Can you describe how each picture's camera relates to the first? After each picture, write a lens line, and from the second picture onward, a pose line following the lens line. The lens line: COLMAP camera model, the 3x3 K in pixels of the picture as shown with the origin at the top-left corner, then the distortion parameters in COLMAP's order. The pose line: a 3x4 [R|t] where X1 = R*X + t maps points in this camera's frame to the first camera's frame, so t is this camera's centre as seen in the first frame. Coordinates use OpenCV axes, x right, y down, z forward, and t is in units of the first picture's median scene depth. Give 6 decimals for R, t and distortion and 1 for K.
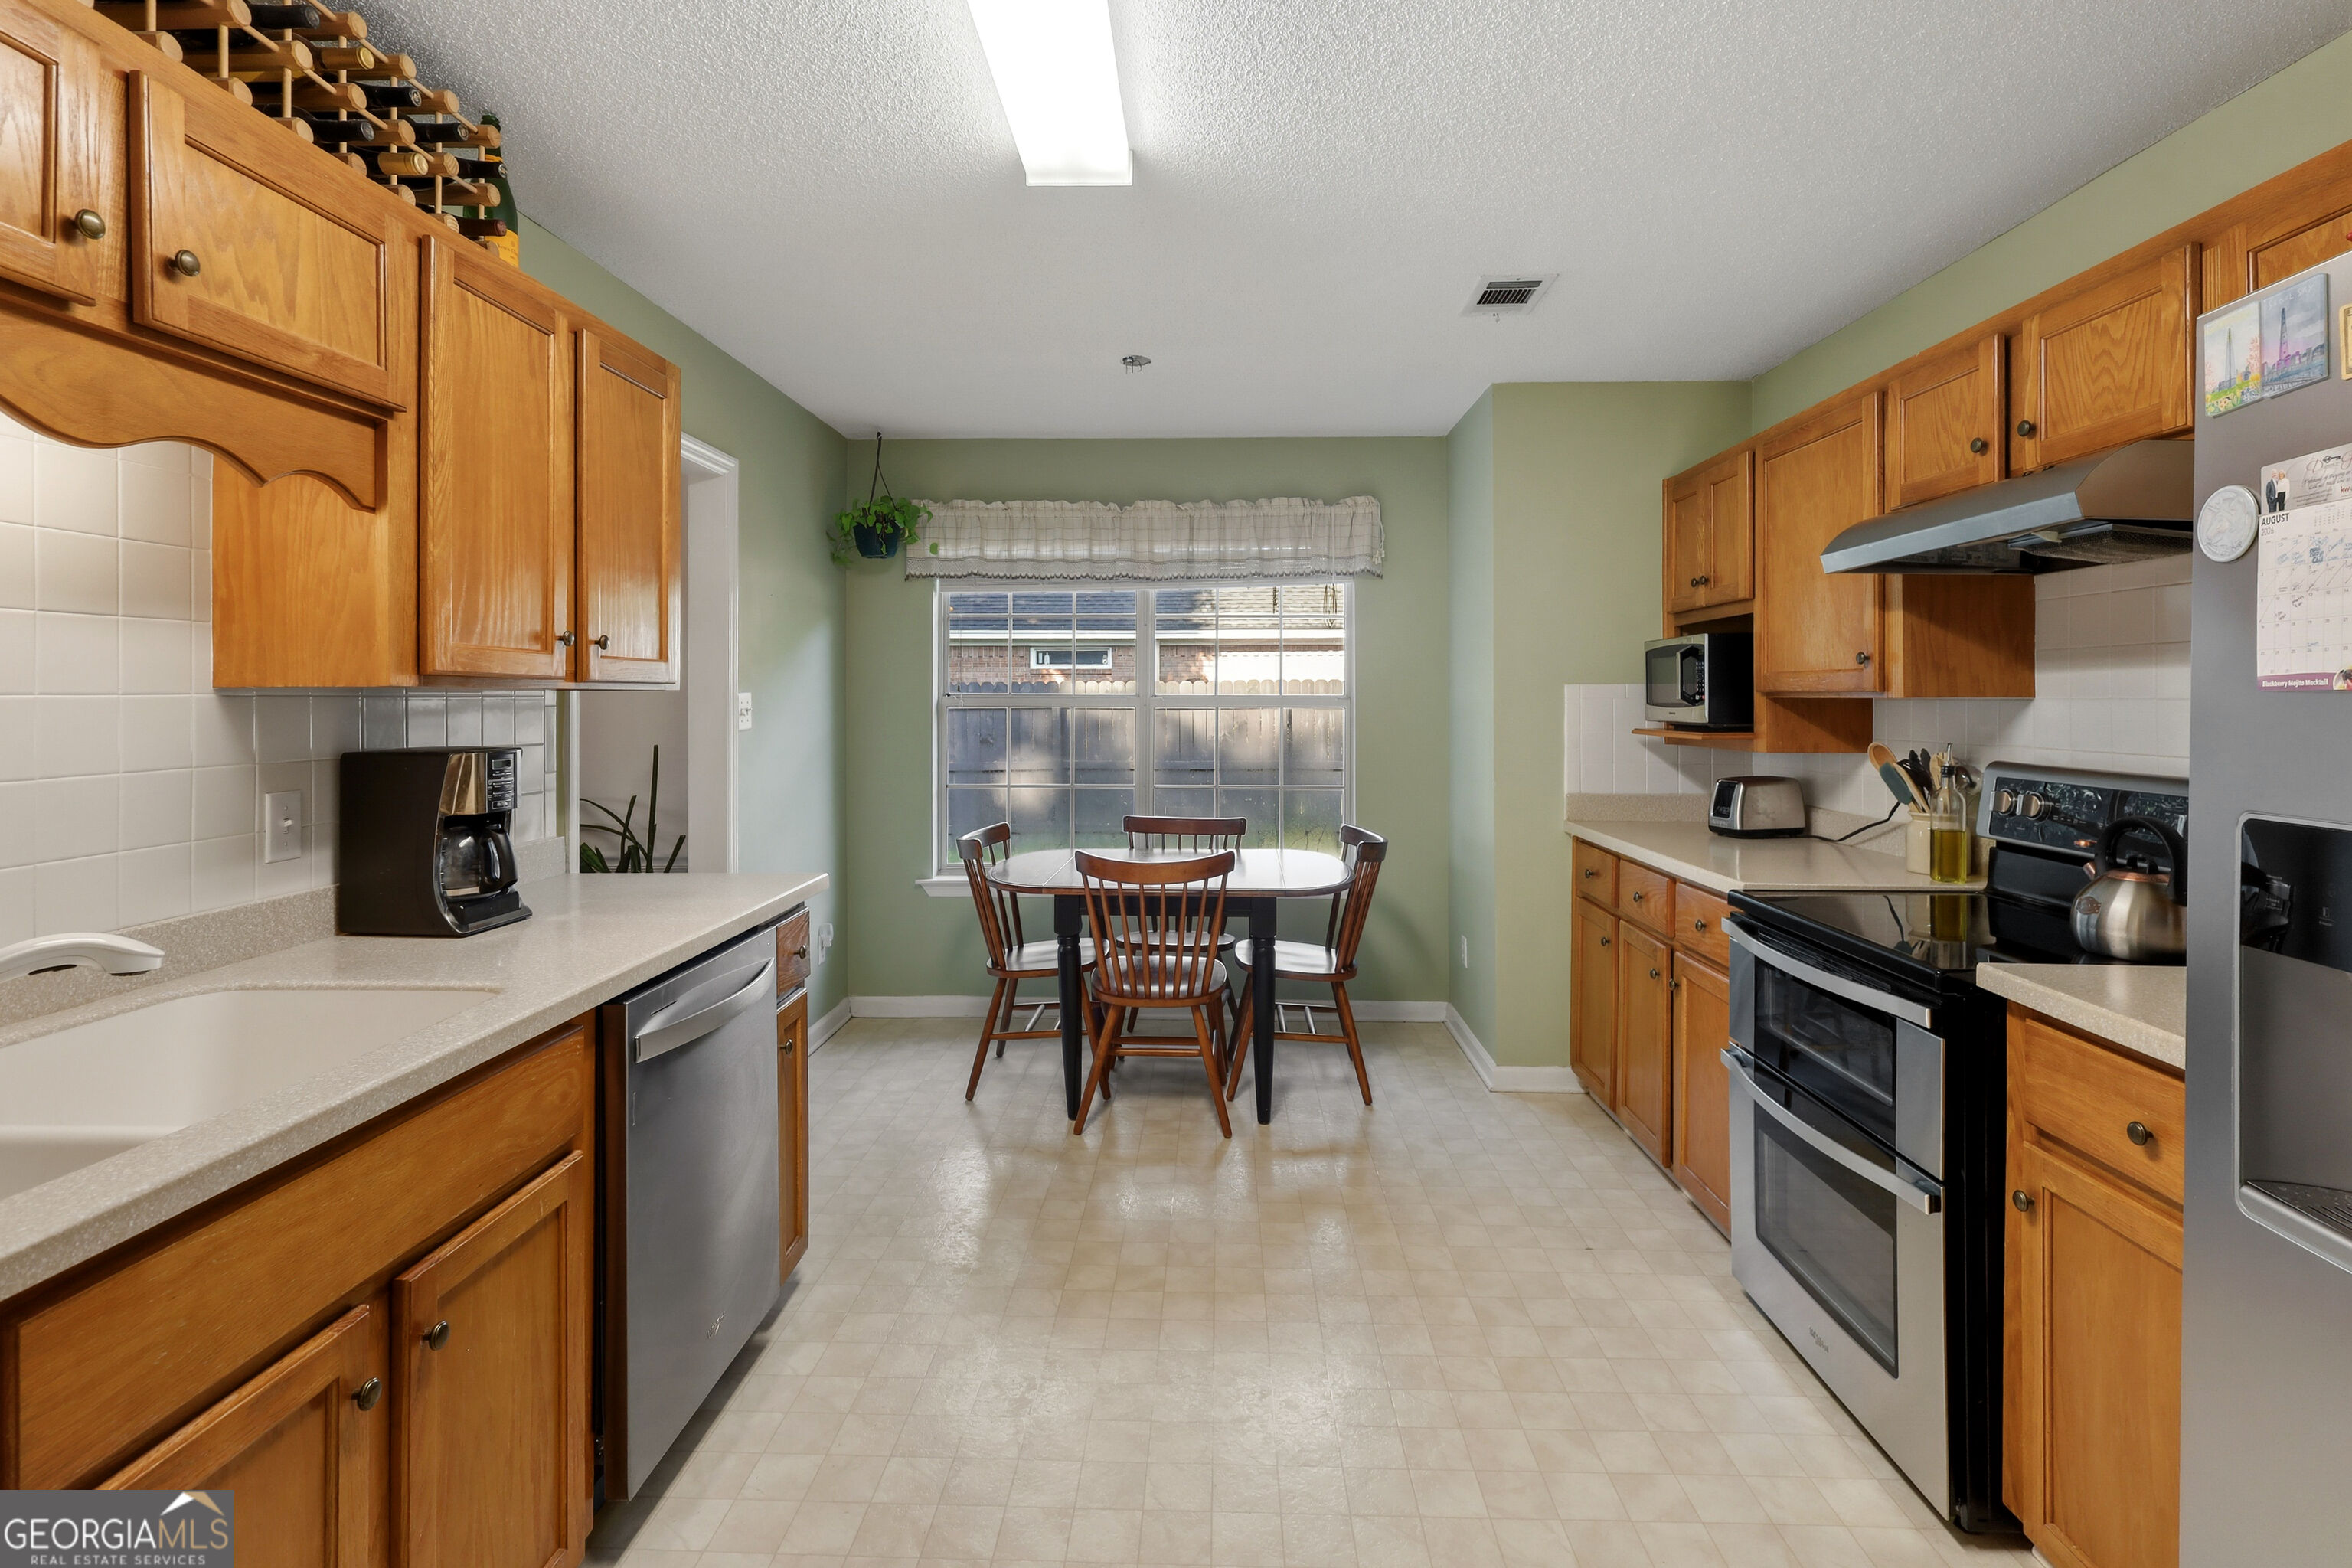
lens RADIAL K [[1131.7, 0, 1182.0], [0, 1131.7, 683.0], [0, 0, 1]] dist [0.000950, -0.000018]
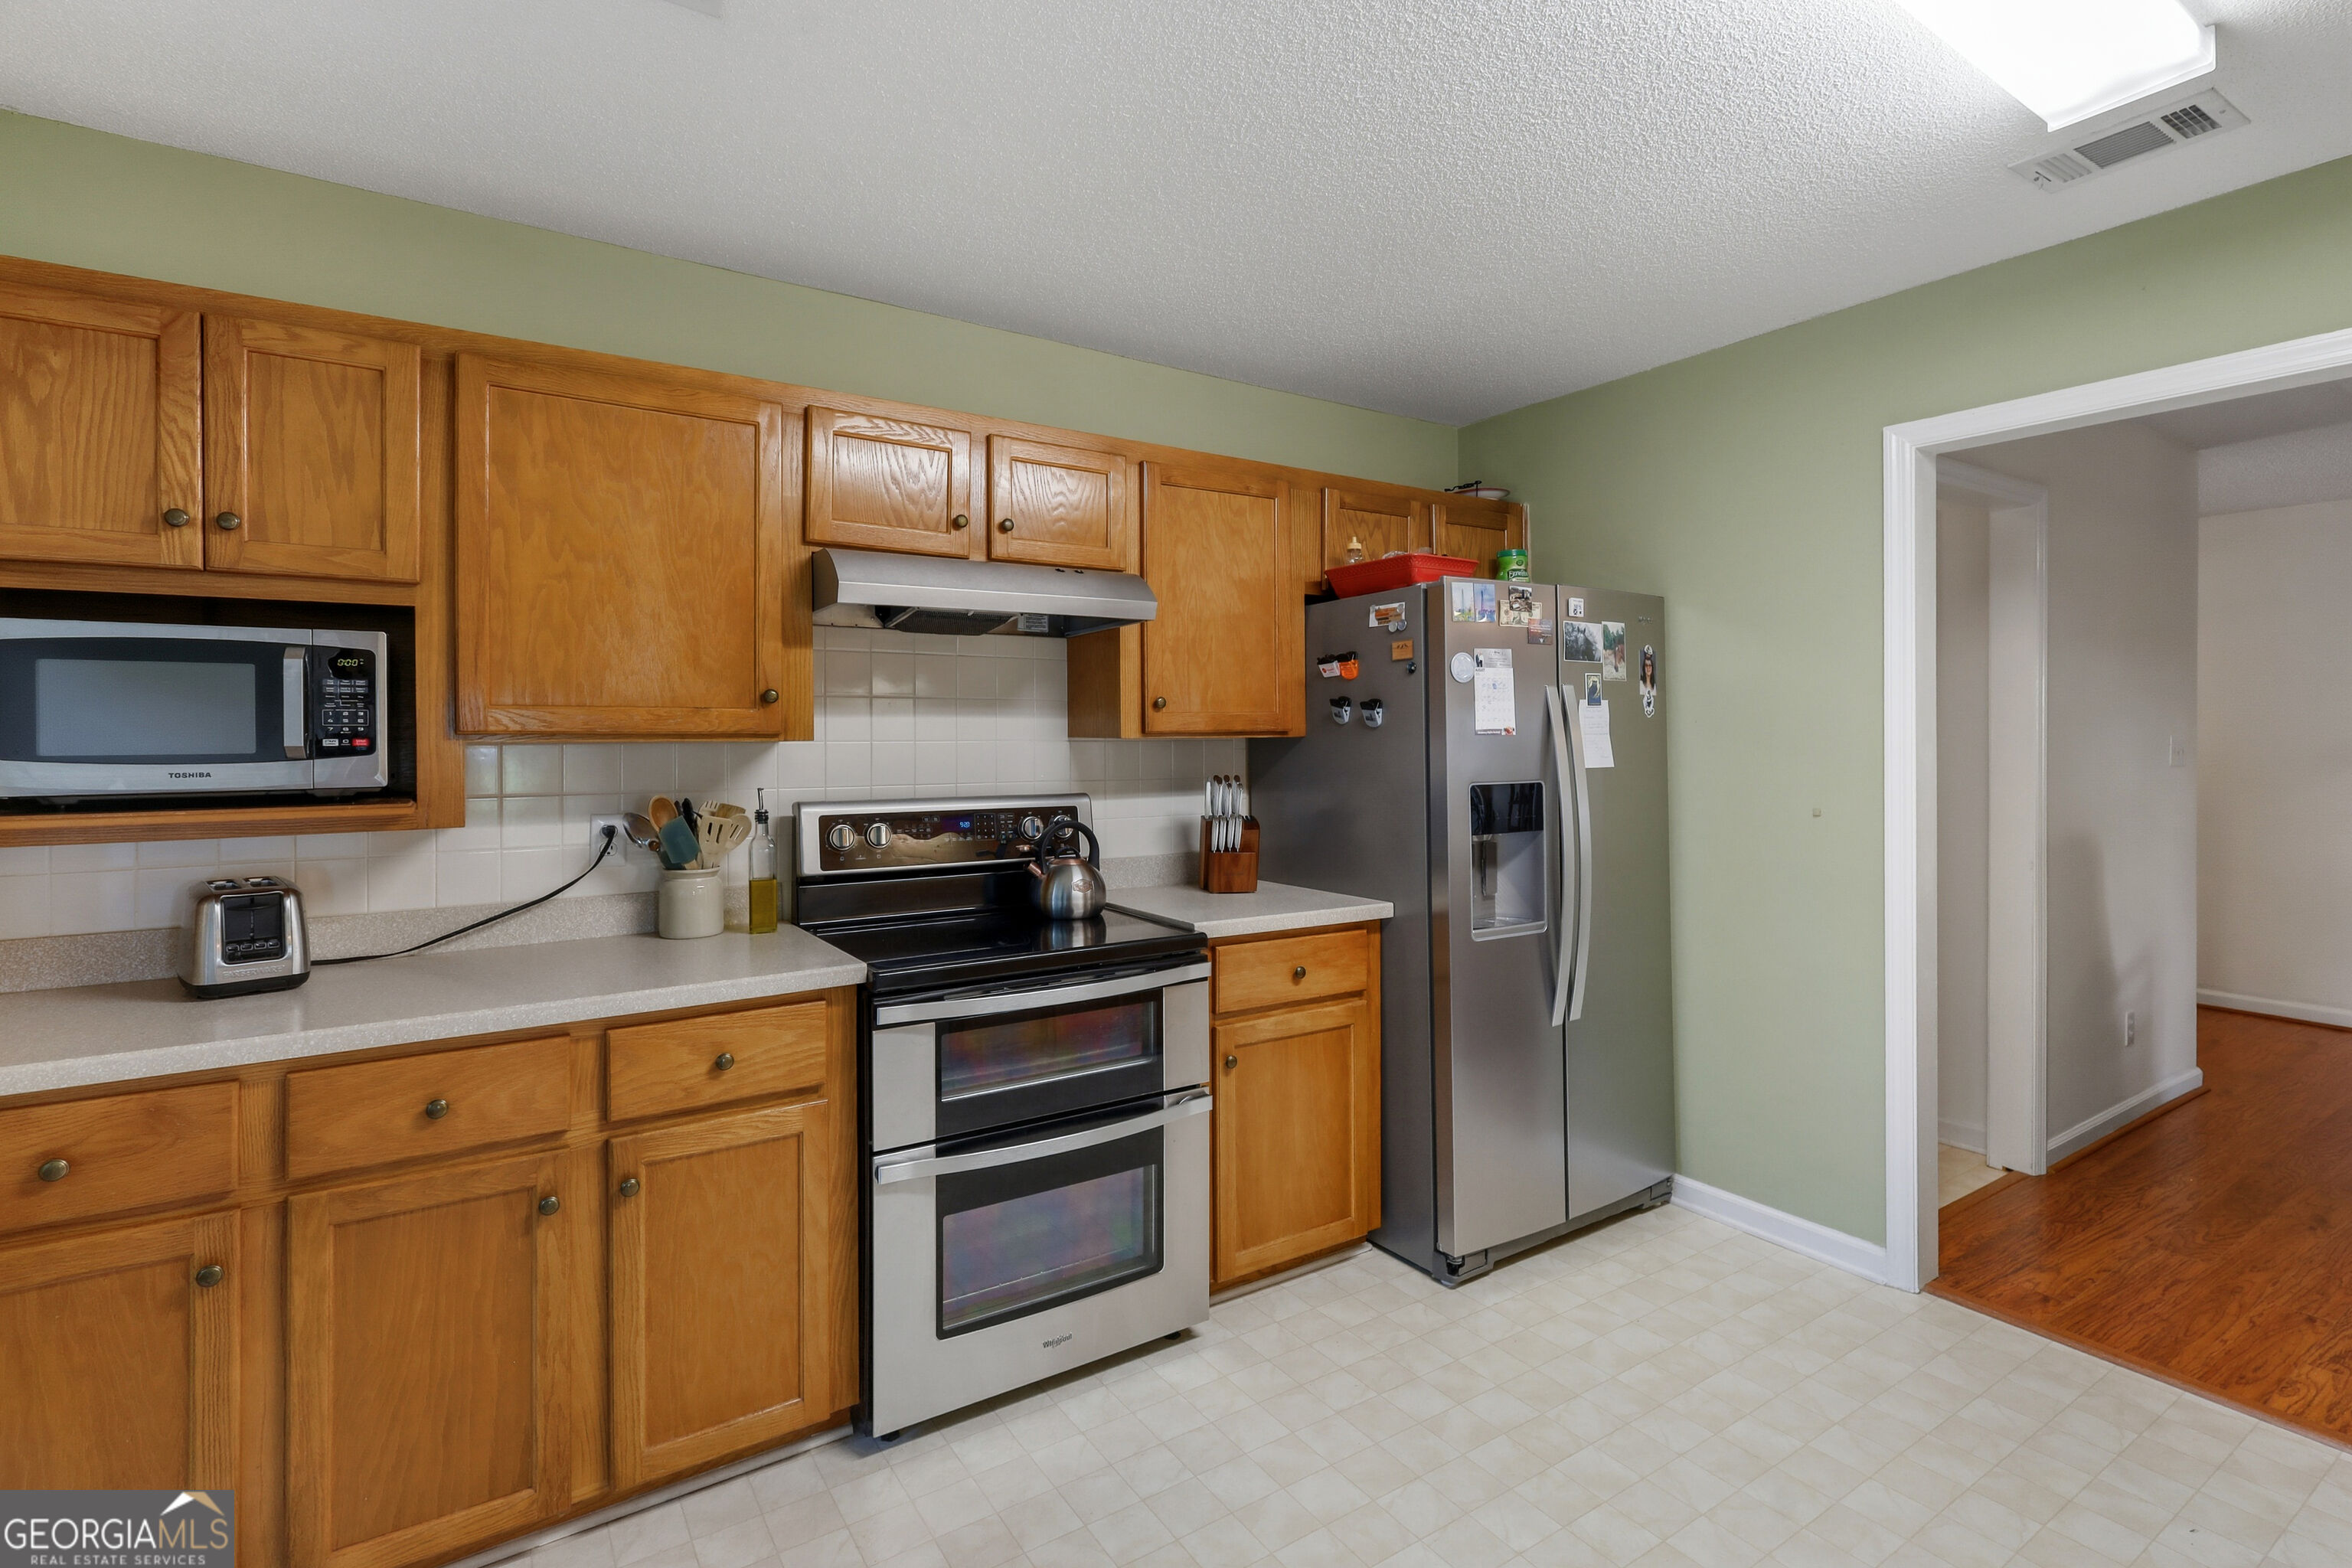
lens RADIAL K [[1122.3, 0, 1188.3], [0, 1122.3, 743.6], [0, 0, 1]] dist [0.000725, 0.000205]
pose [[-0.589776, 0.002448, 0.807563, -0.169127], [-0.004379, 0.999971, -0.006229, 0.010505], [-0.807555, -0.007210, -0.589748, 0.705197]]
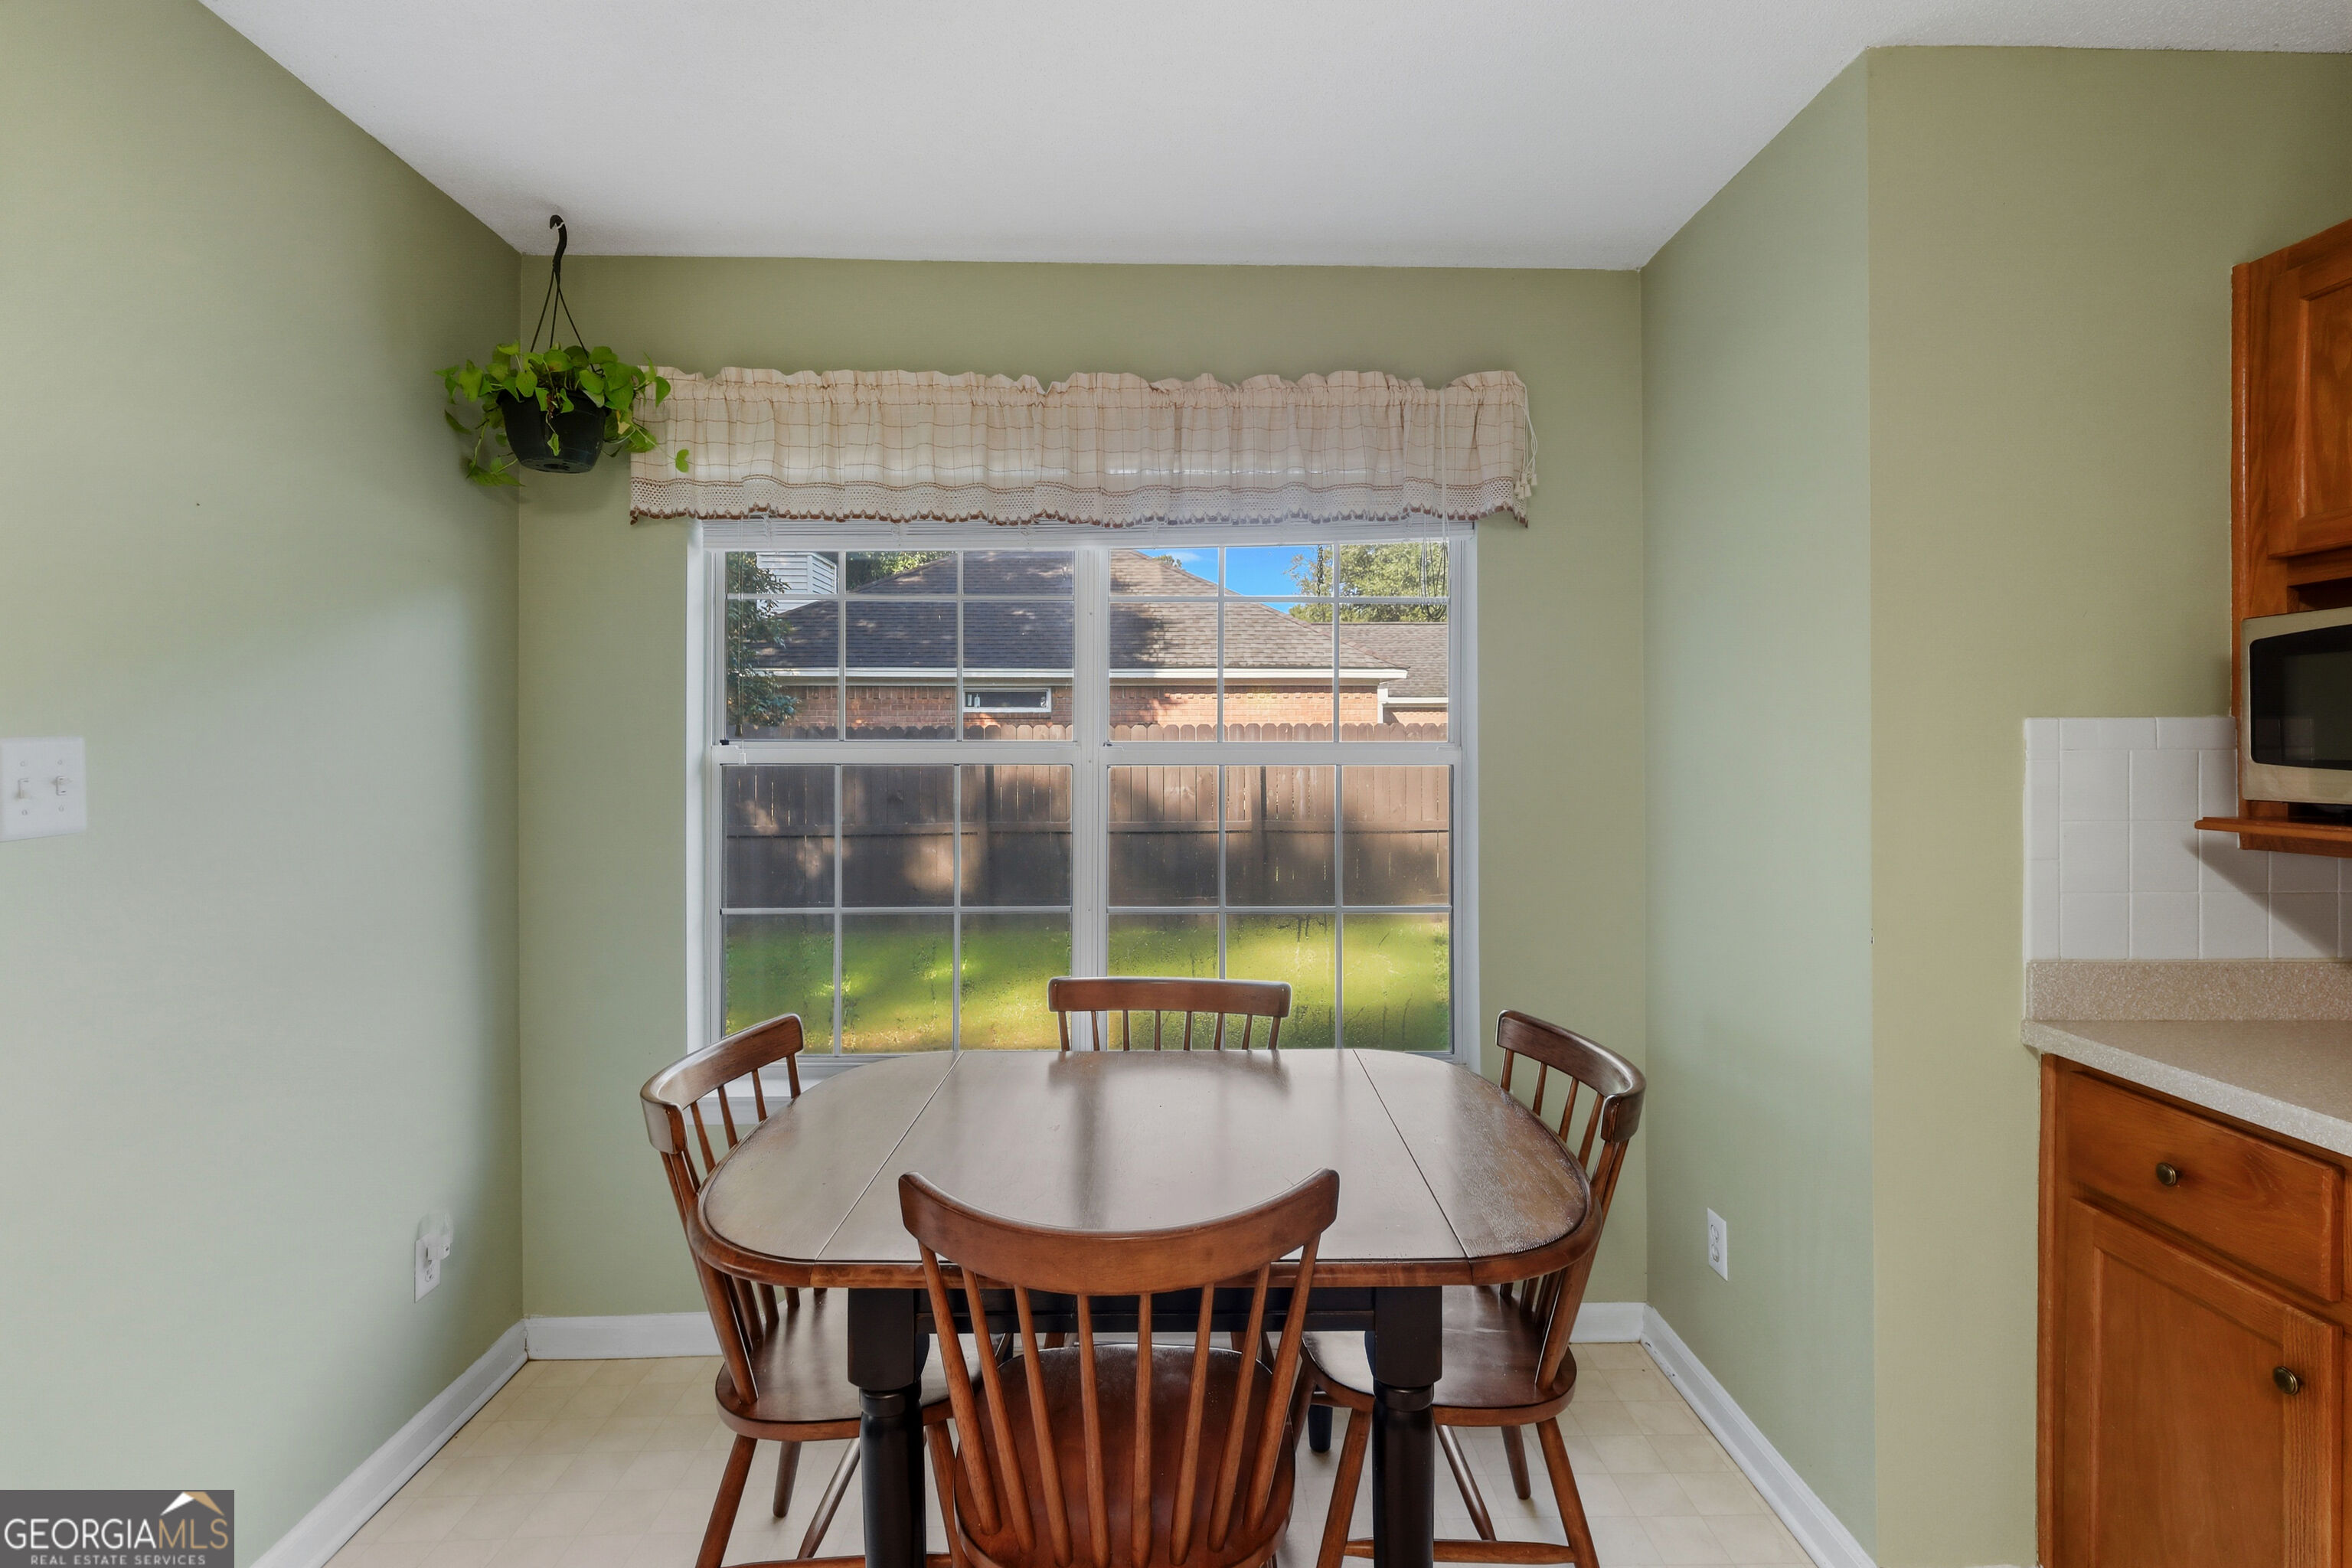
lens RADIAL K [[1122.3, 0, 1188.3], [0, 1122.3, 743.6], [0, 0, 1]] dist [0.000725, 0.000205]
pose [[0.998478, 0.000225, 0.055155, -0.015885], [-0.000858, 0.999934, 0.011459, 0.005381], [-0.055149, -0.011489, 0.998412, 0.473977]]
